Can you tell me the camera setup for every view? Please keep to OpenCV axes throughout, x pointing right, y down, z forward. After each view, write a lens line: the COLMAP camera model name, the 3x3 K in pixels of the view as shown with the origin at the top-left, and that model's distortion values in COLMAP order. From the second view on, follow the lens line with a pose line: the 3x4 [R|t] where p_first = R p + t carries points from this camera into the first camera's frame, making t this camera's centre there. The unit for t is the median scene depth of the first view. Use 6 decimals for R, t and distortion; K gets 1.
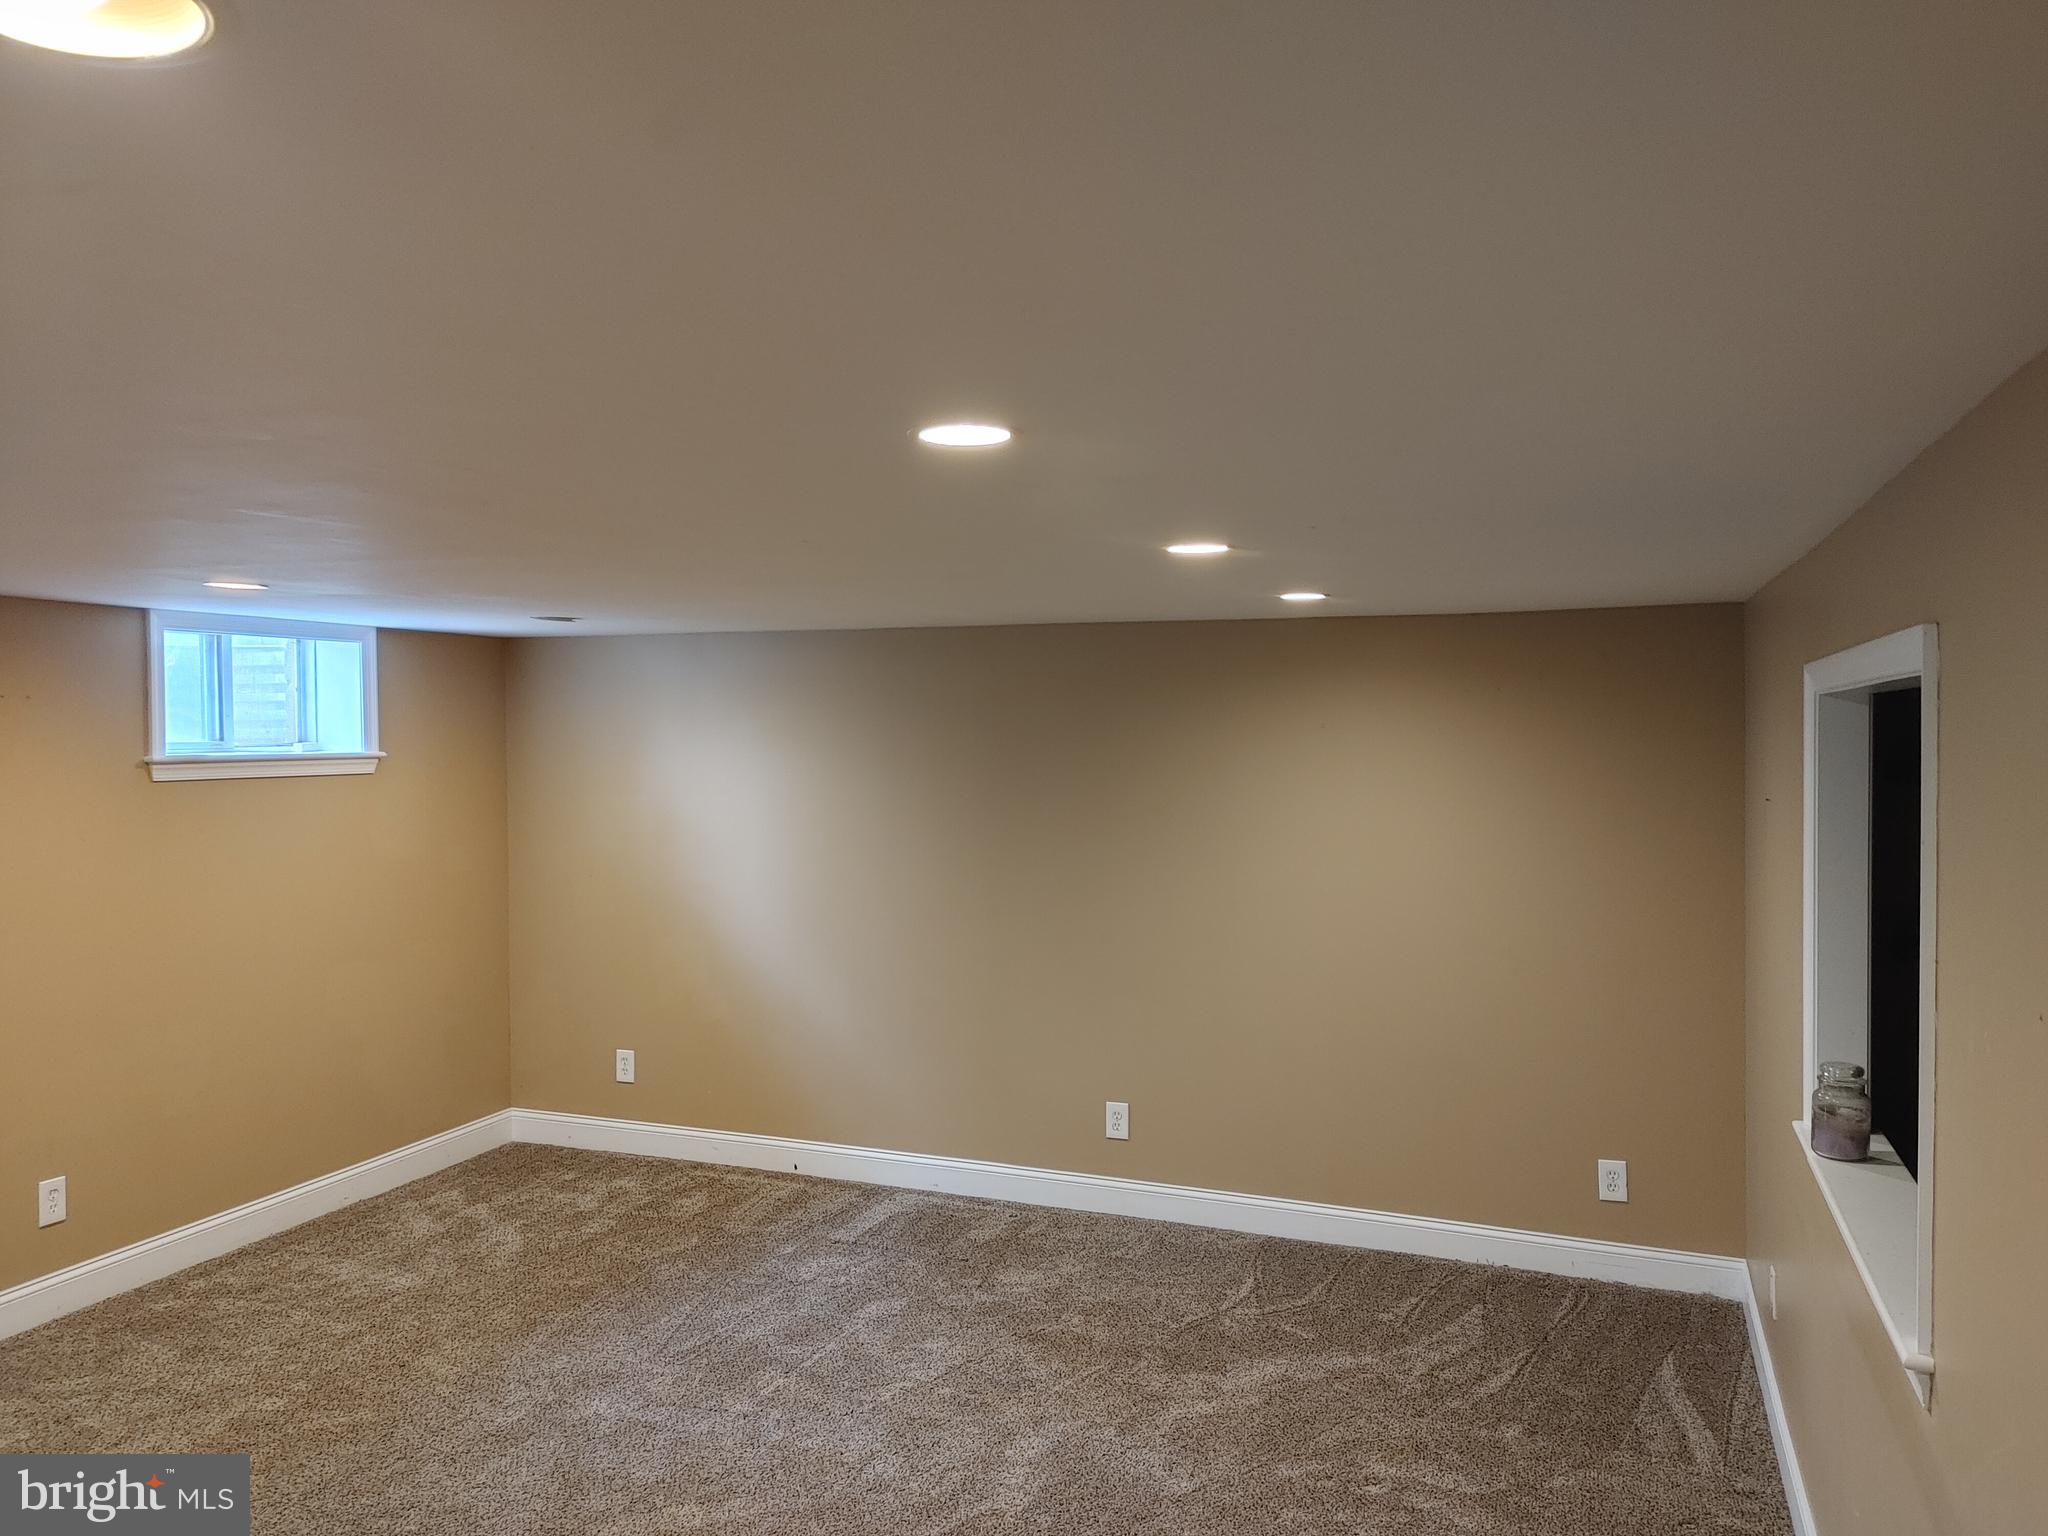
lens RADIAL K [[1561.7, 0, 1015.0], [0, 1561.7, 753.9], [0, 0, 1]] dist [0.107268, -0.140224]
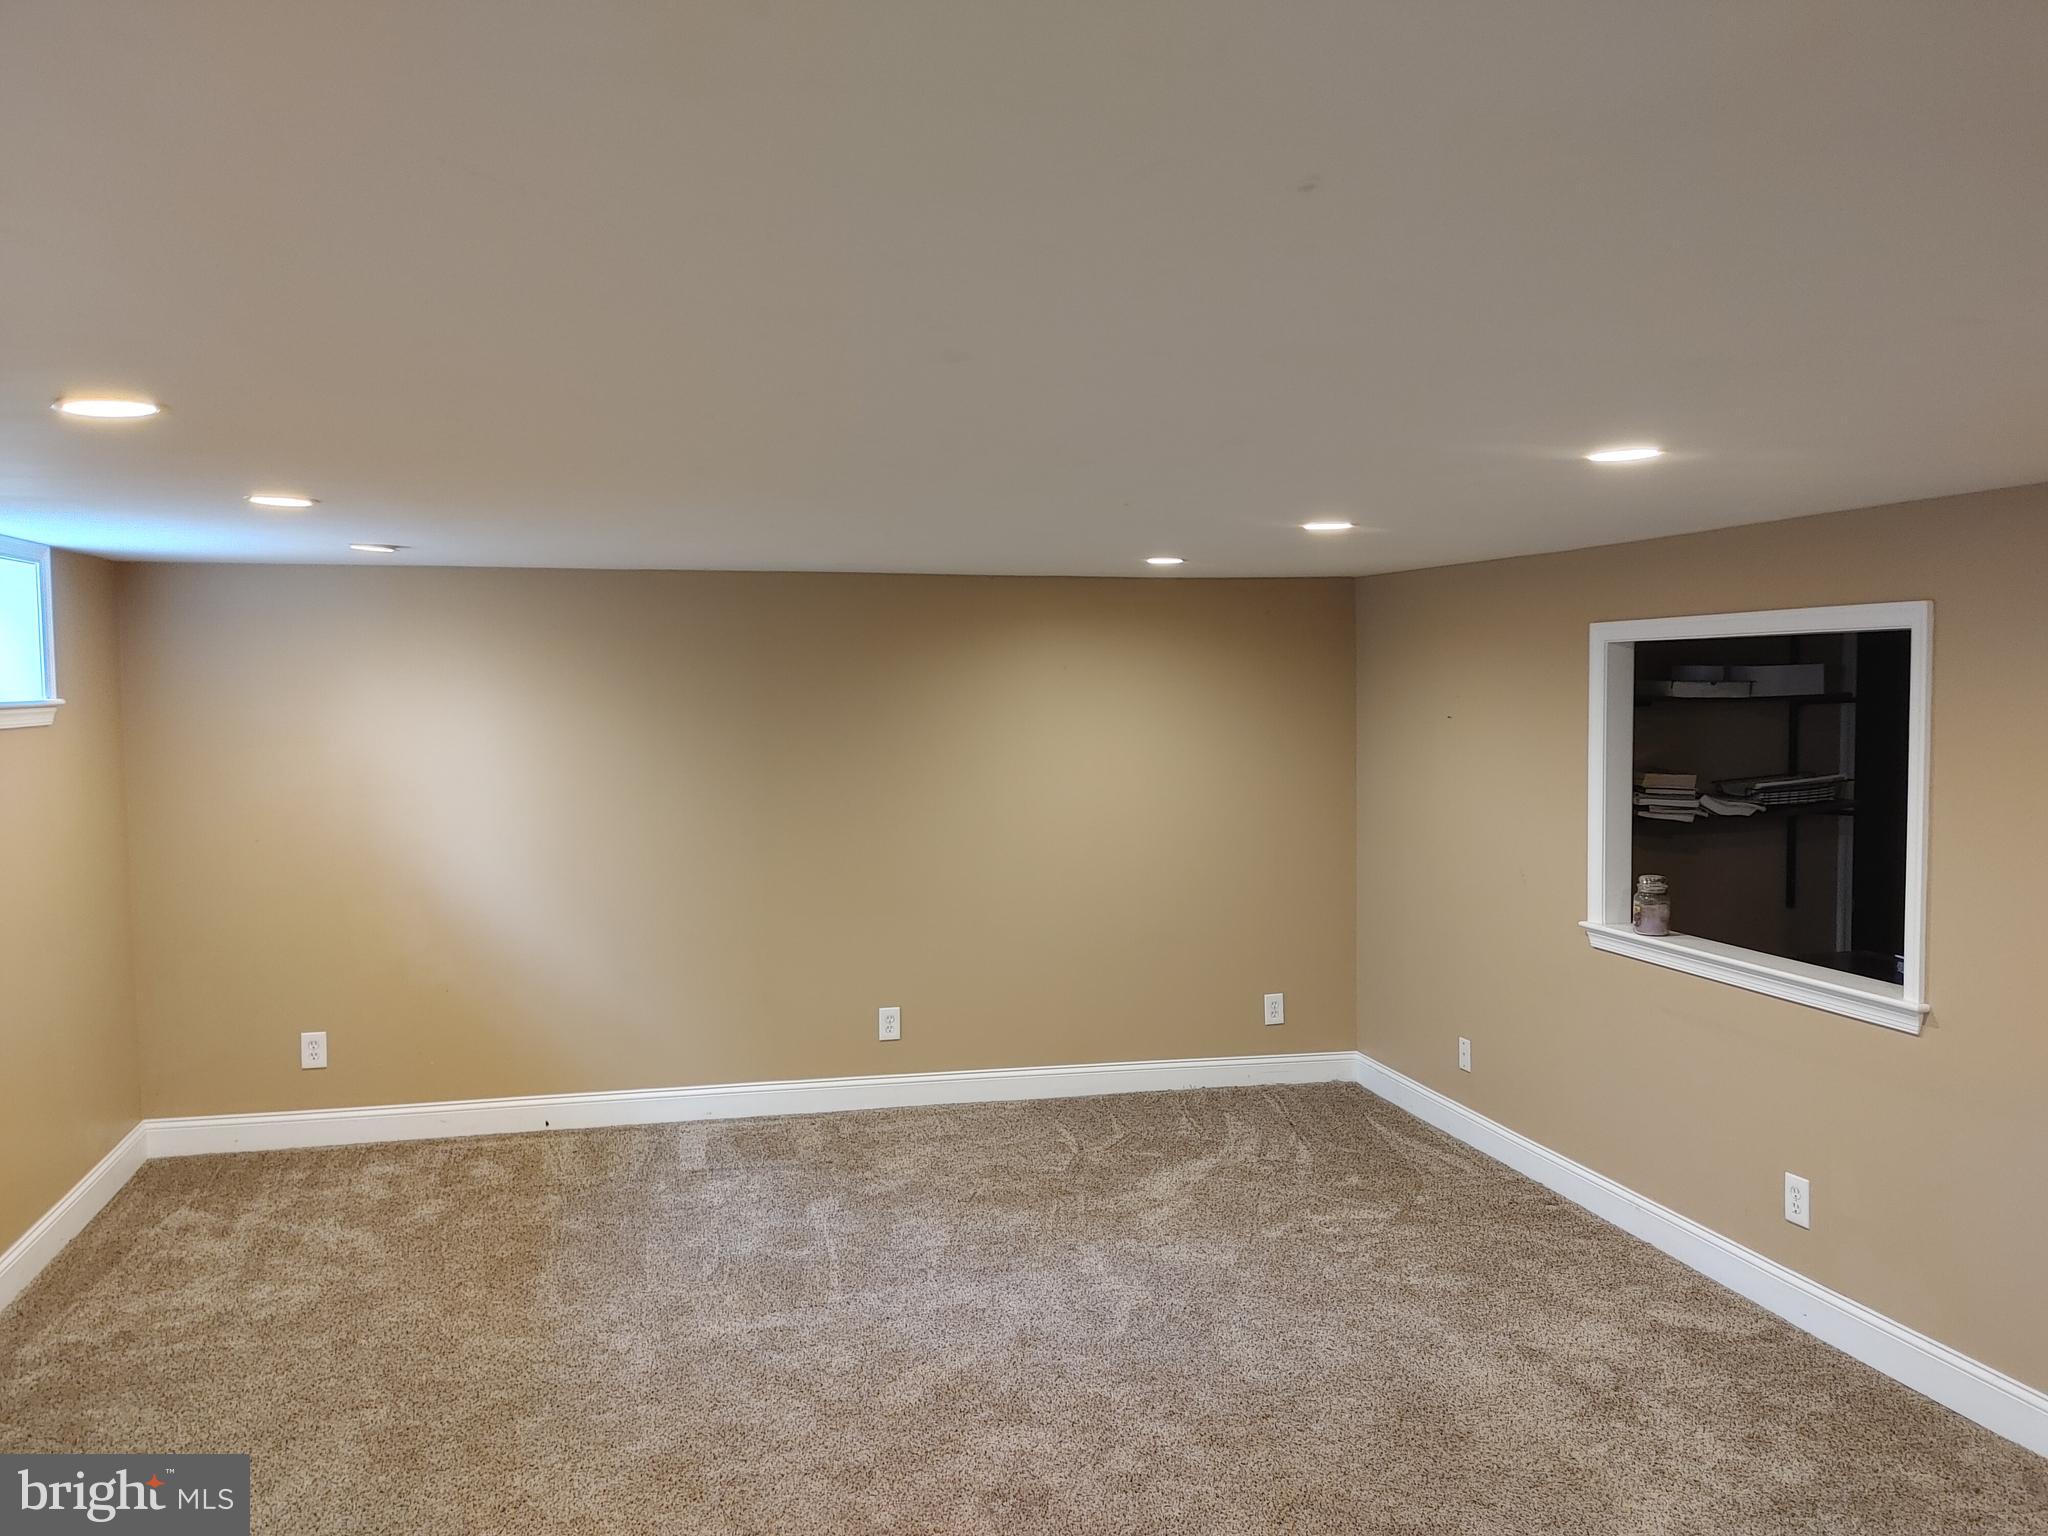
lens RADIAL K [[1561.7, 0, 1015.0], [0, 1561.7, 753.9], [0, 0, 1]] dist [0.107268, -0.140224]
pose [[0.818074, -0.030518, 0.574303, -0.518329], [0.014396, 0.999365, 0.032599, 0.007972], [-0.574933, -0.018401, 0.817993, 0.047118]]
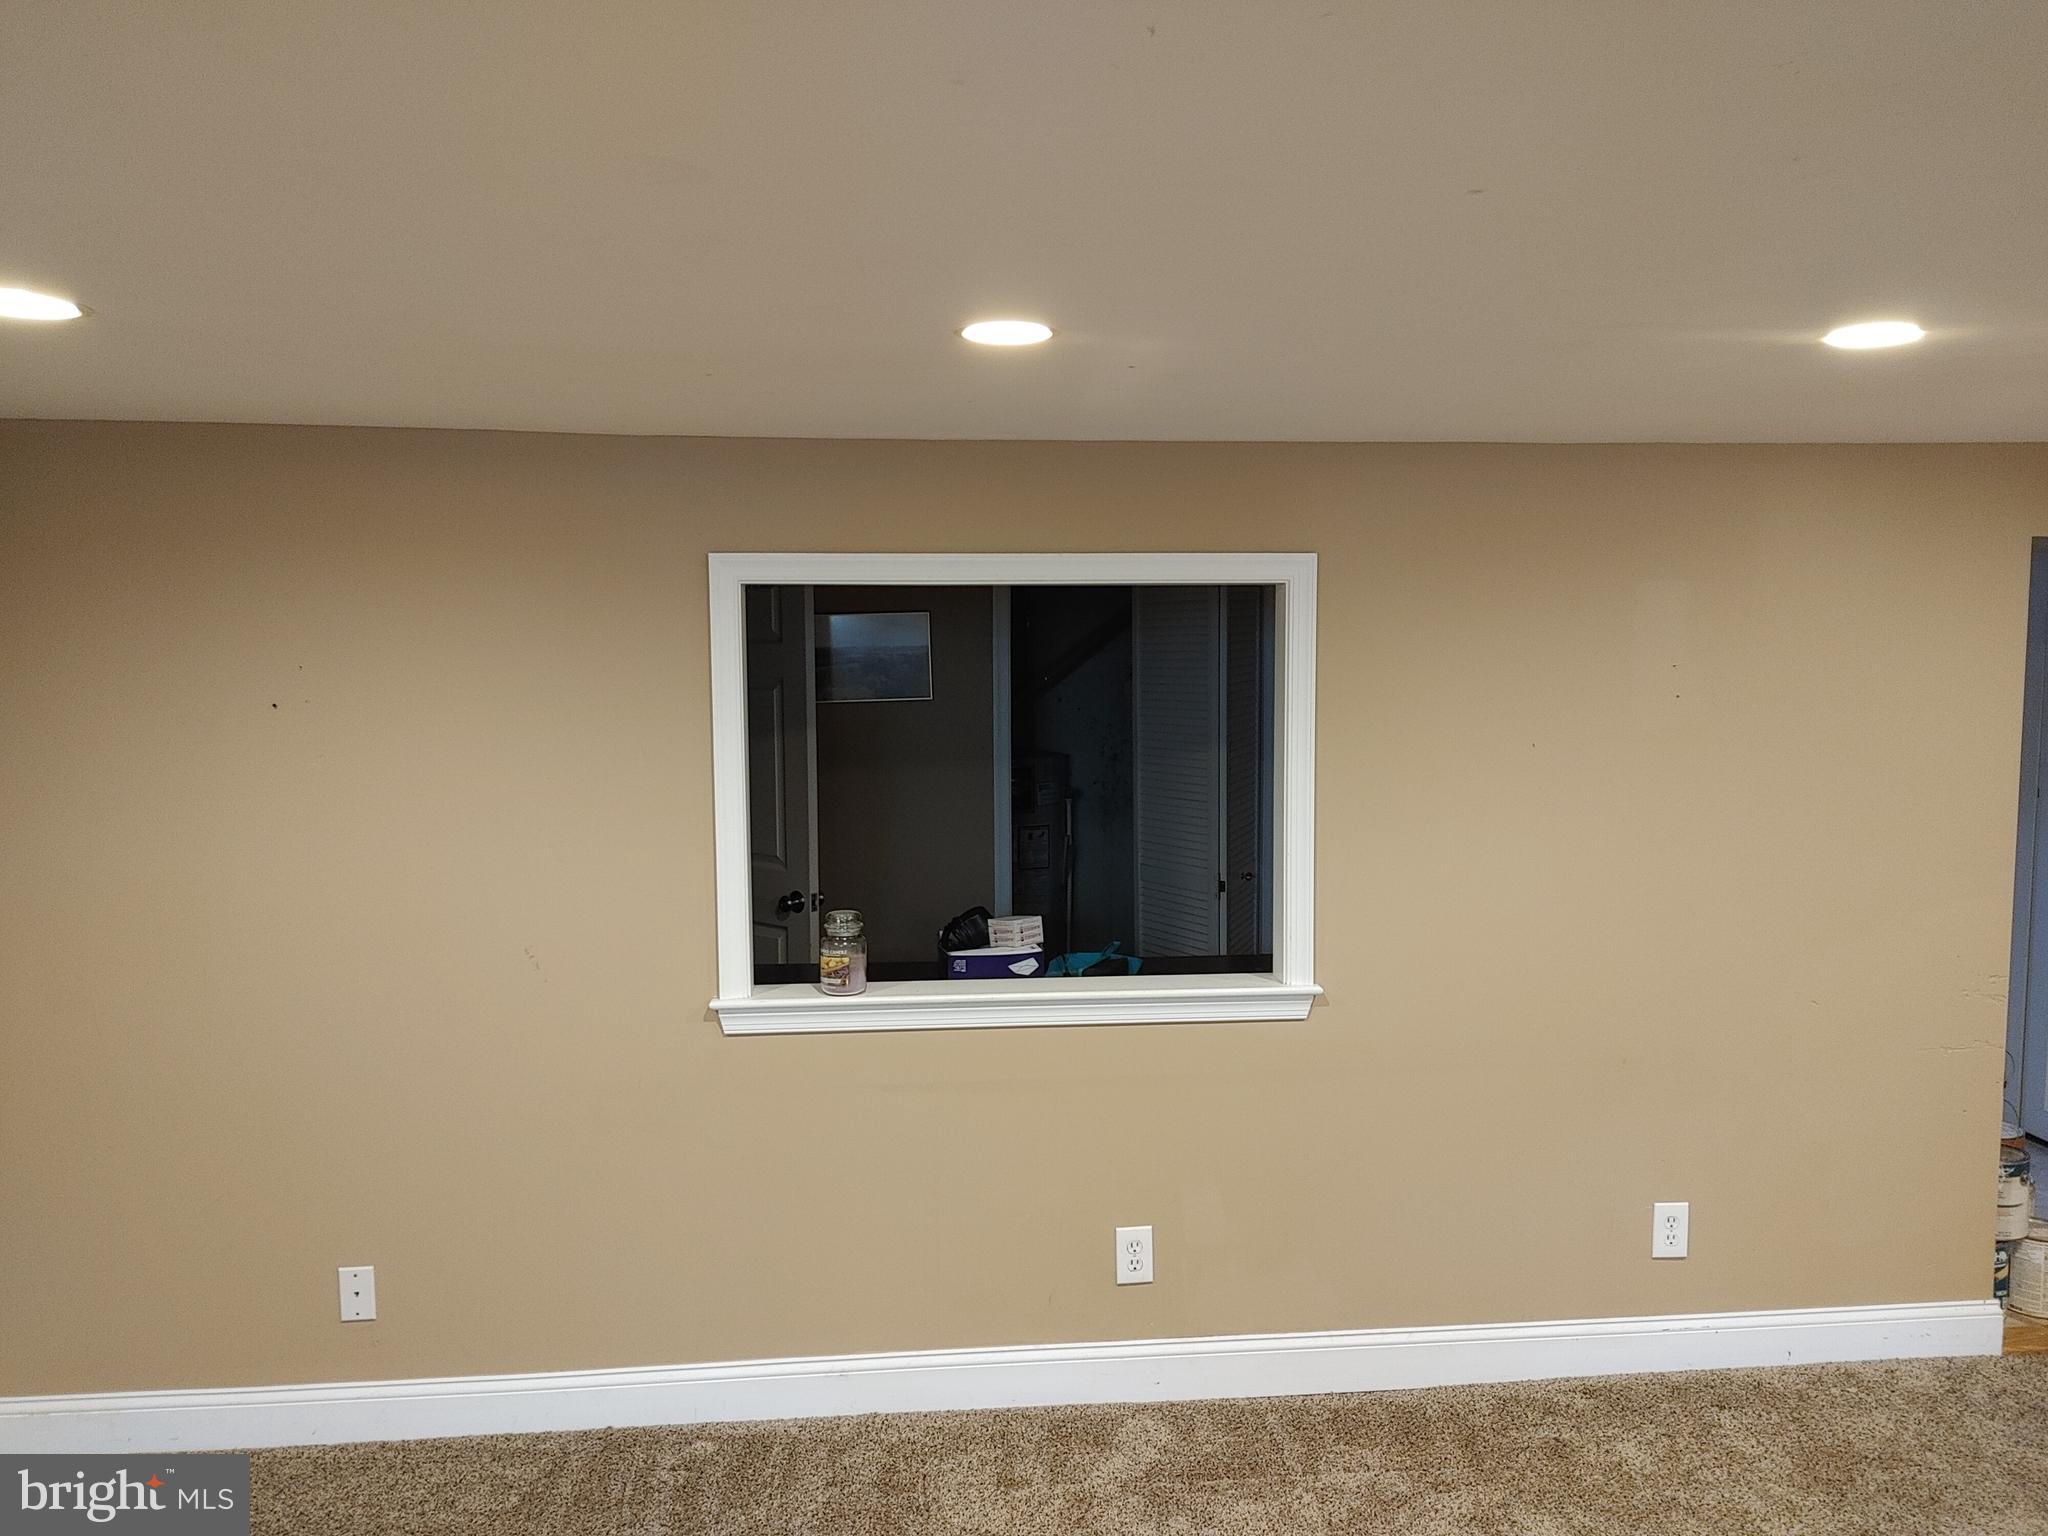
lens RADIAL K [[1561.7, 0, 1015.0], [0, 1561.7, 753.9], [0, 0, 1]] dist [0.107268, -0.140224]
pose [[-0.443271, -0.055815, 0.894648, -0.308350], [0.018796, 0.997261, 0.071530, 0.002815], [-0.896191, 0.048523, -0.441008, 0.796208]]
